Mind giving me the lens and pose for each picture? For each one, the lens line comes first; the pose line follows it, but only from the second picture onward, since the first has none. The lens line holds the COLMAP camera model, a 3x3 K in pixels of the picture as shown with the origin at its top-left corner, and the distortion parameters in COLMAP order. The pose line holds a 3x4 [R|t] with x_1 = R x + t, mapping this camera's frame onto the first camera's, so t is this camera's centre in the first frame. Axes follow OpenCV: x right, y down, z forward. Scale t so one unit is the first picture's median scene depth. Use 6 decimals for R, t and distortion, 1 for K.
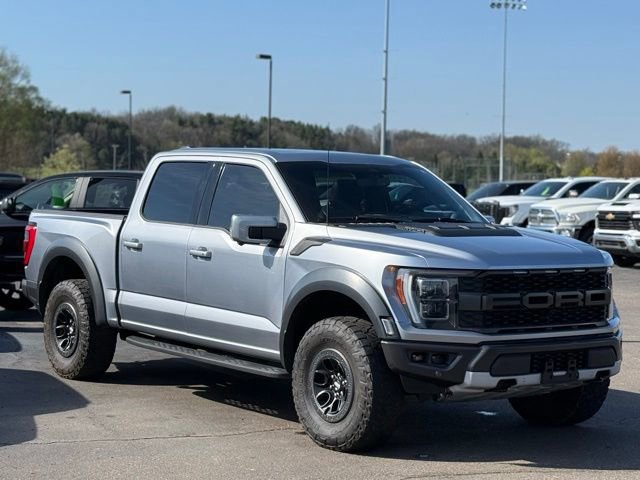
lens RADIAL K [[1331.3, 0, 285.1], [0, 1331.3, 260.2], [0, 0, 1]] dist [0.151496, 0.000000]
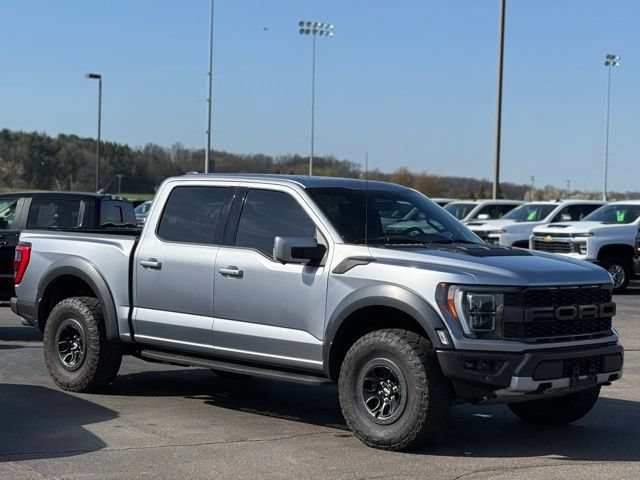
lens RADIAL K [[1331.3, 0, 257.5], [0, 1331.3, 255.1], [0, 0, 1]] dist [0.151496, 0.000000]
pose [[0.987971, -0.001506, 0.154629, -0.208991], [0.004018, 0.999865, -0.015935, -0.001446], [-0.154584, 0.016364, 0.987844, -0.068629]]
